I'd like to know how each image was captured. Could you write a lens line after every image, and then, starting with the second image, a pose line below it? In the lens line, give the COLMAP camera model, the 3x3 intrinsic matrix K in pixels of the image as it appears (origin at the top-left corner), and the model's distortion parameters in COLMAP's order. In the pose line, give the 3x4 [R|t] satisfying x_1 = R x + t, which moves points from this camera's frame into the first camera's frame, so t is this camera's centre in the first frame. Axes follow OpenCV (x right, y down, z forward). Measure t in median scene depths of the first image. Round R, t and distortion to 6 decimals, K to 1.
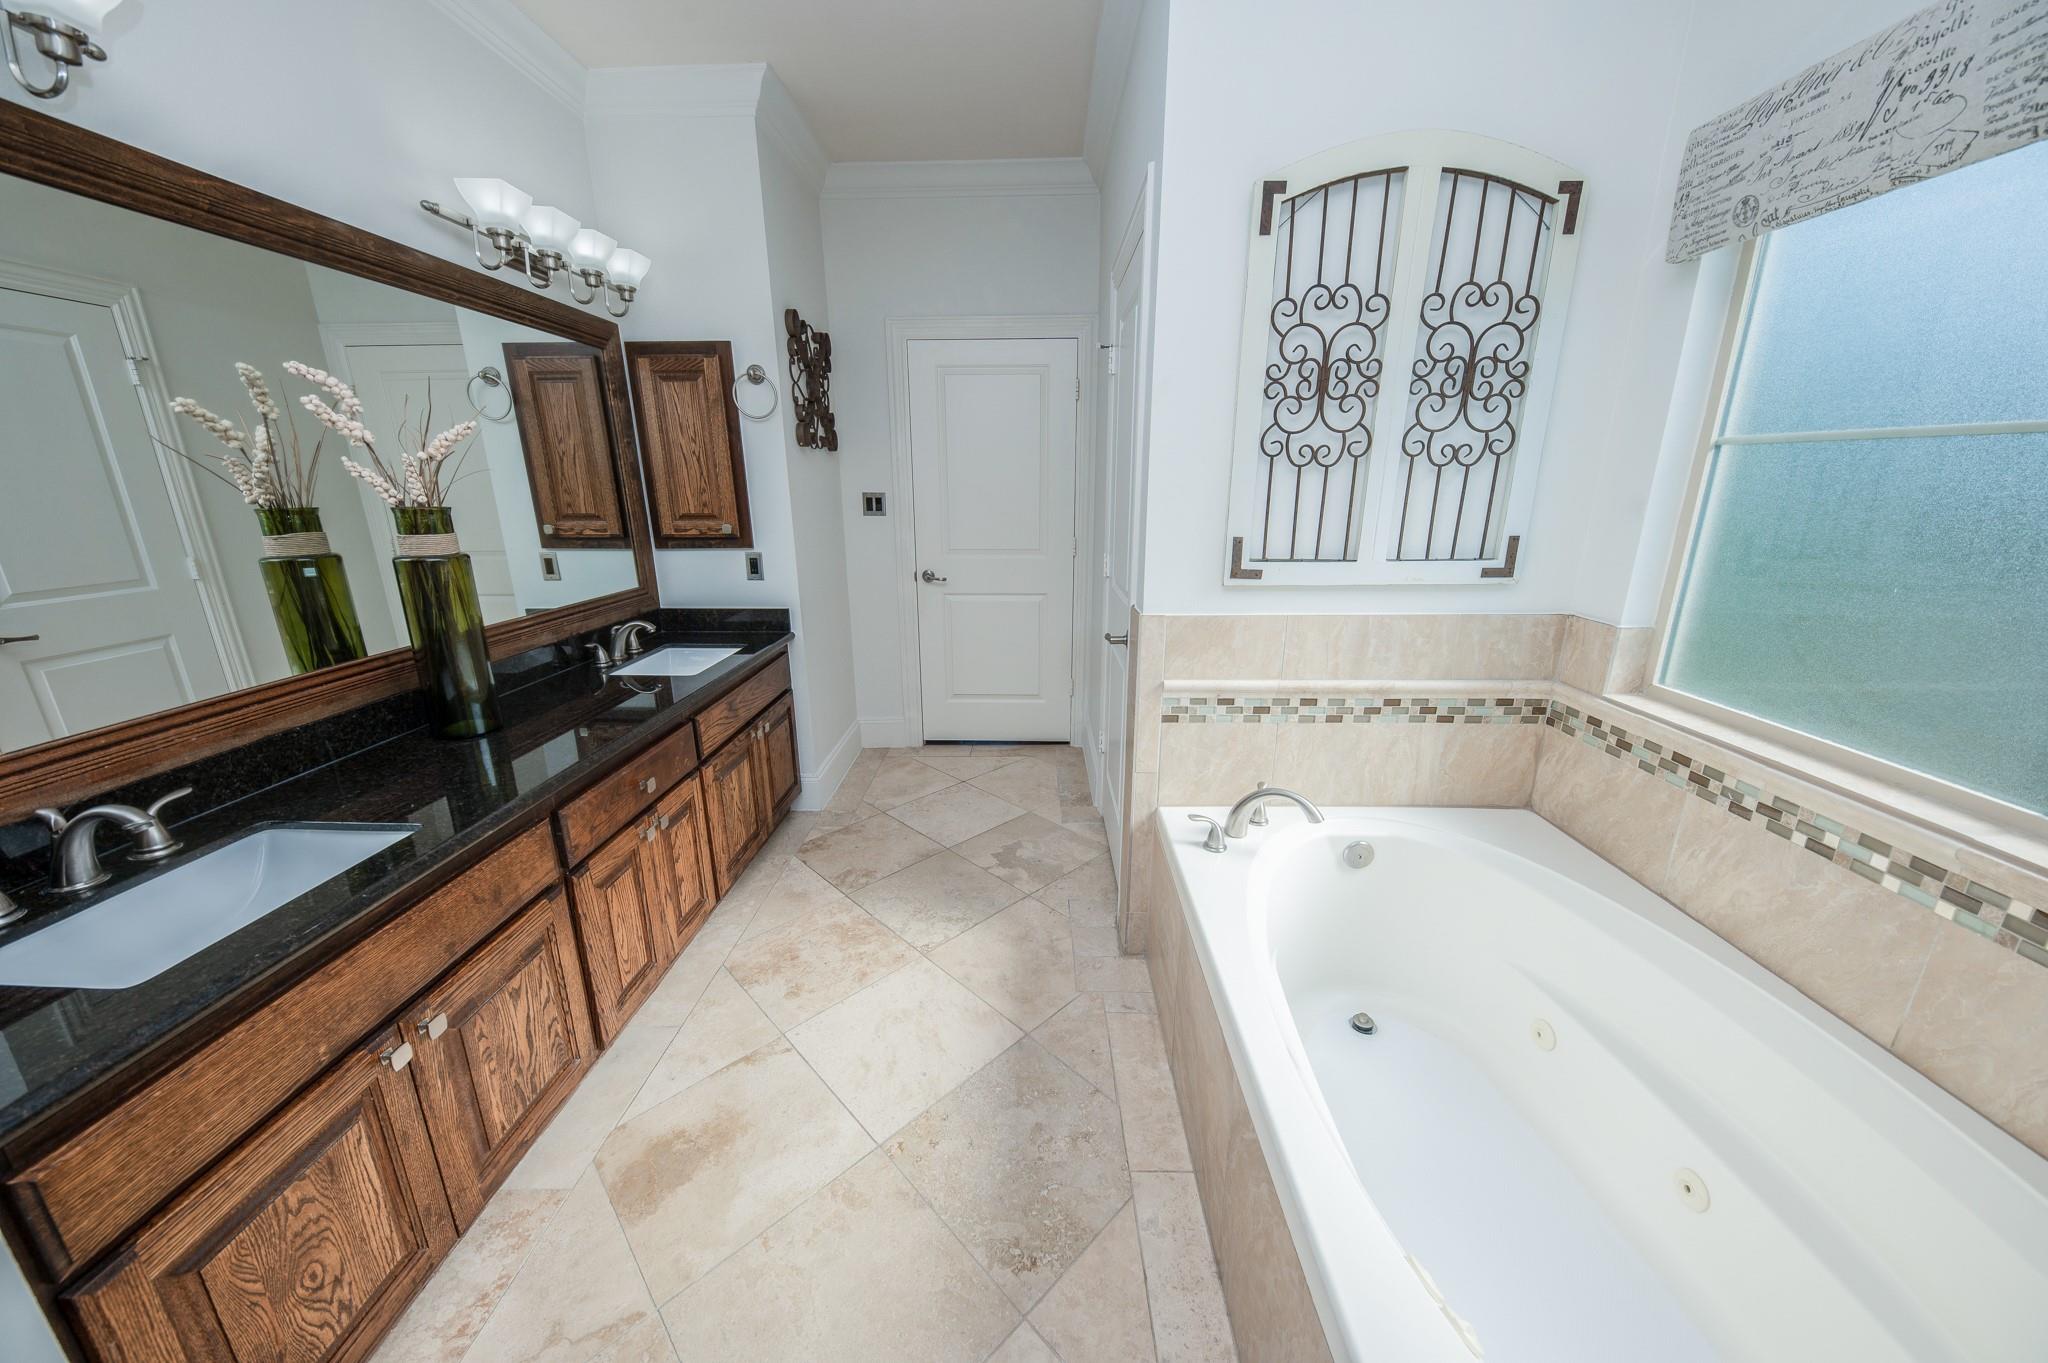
lens RADIAL K [[711.3, 0, 1026.7], [0, 711.3, 678.6], [0, 0, 1]] dist [0.017521, -0.009238]
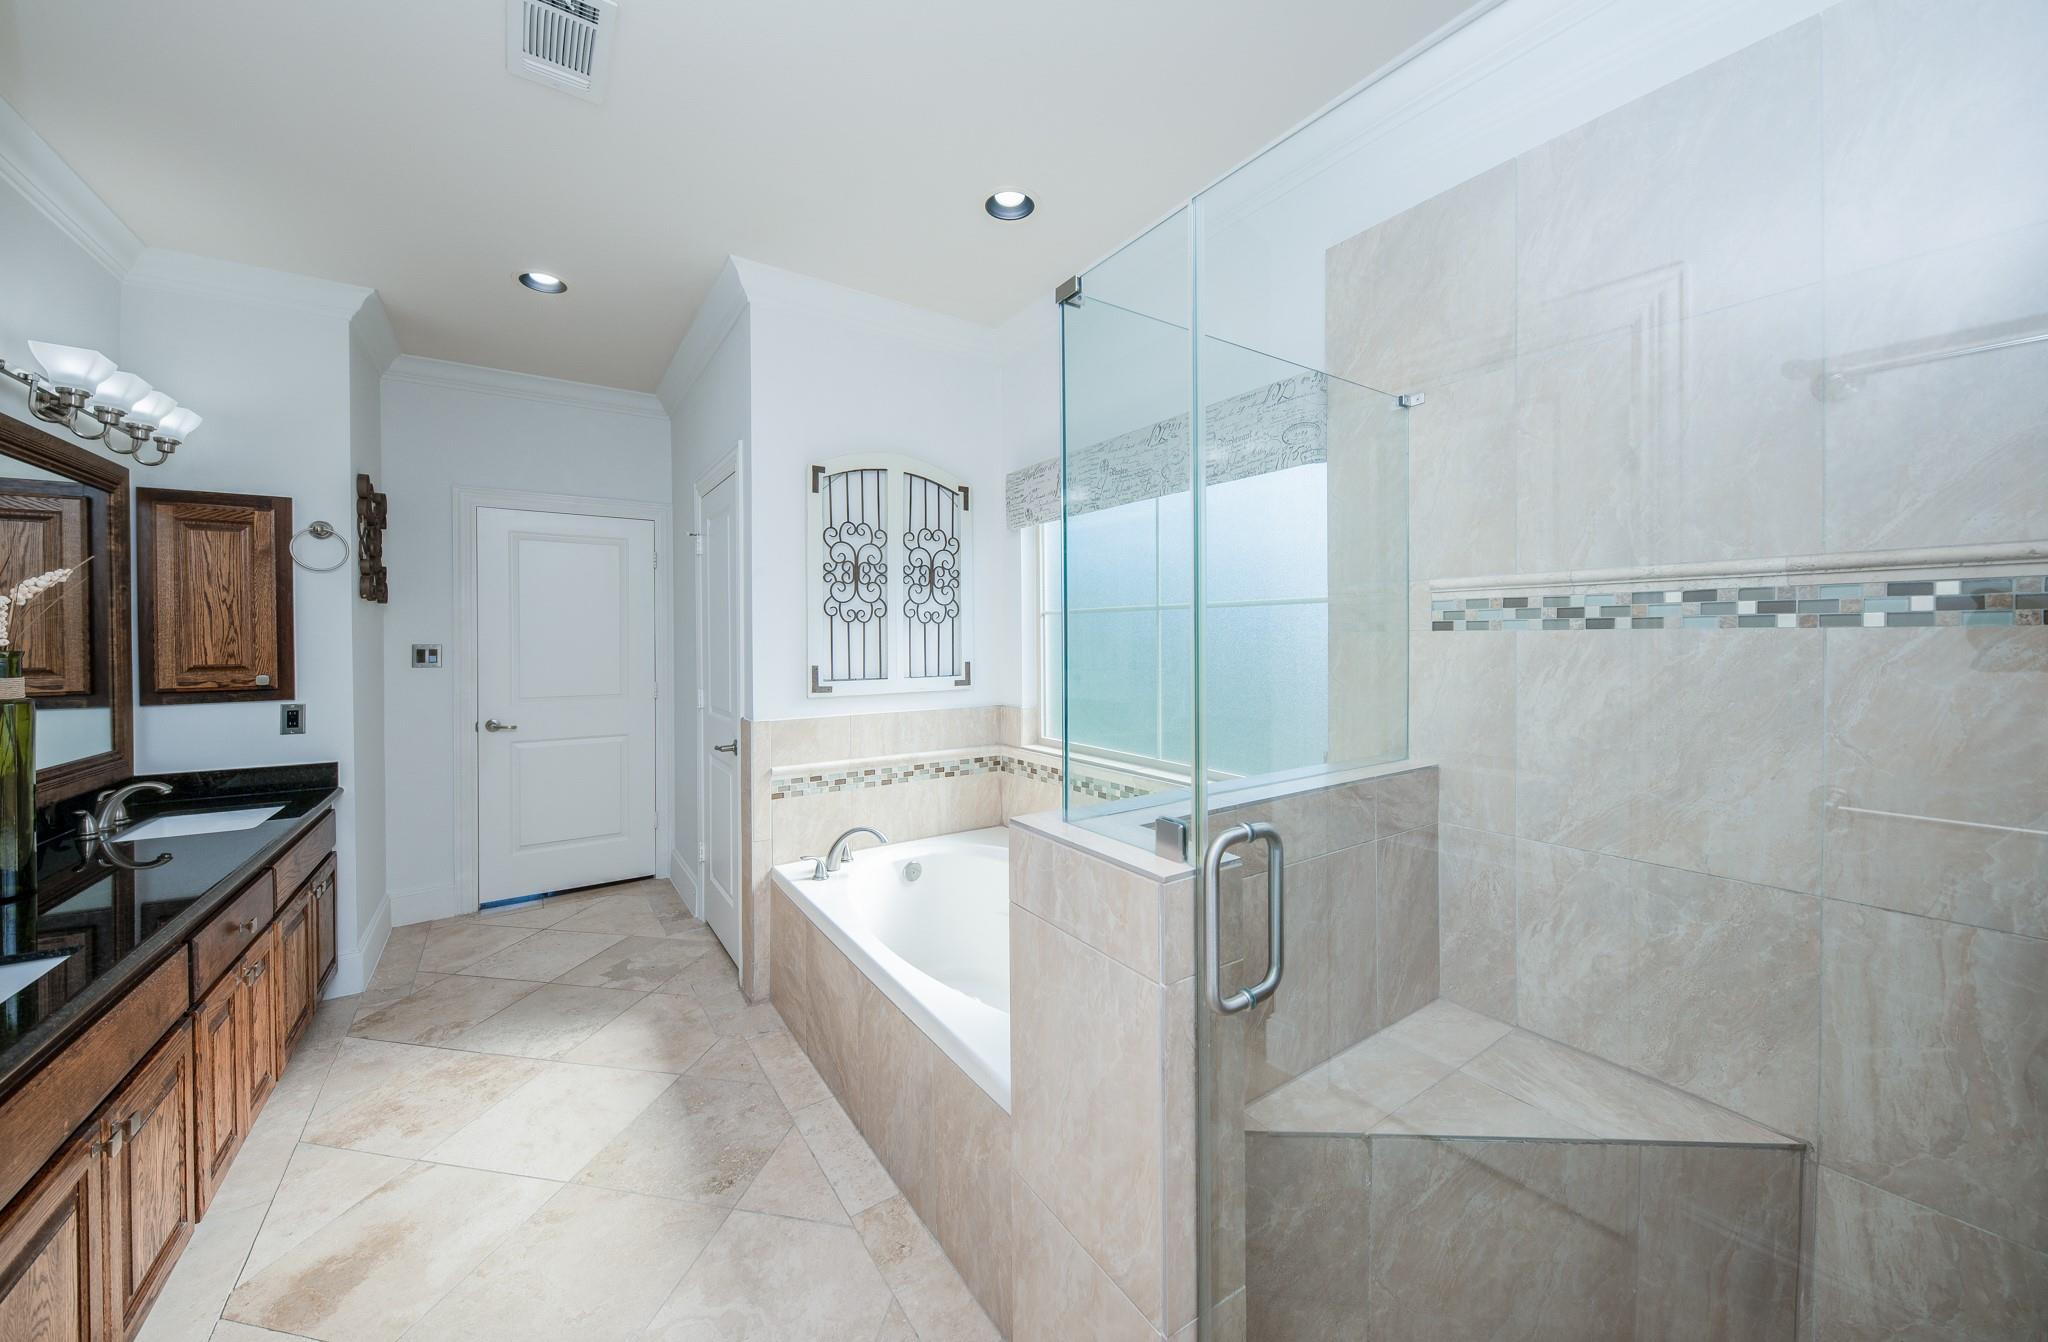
lens RADIAL K [[730.0, 0, 1007.5], [0, 730.0, 670.3], [0, 0, 1]] dist [0.000557, -0.000098]
pose [[0.826841, -0.023398, 0.561949, -0.227493], [0.150684, 0.971825, -0.181249, 0.147678], [-0.541875, 0.234541, 0.807070, -0.457473]]
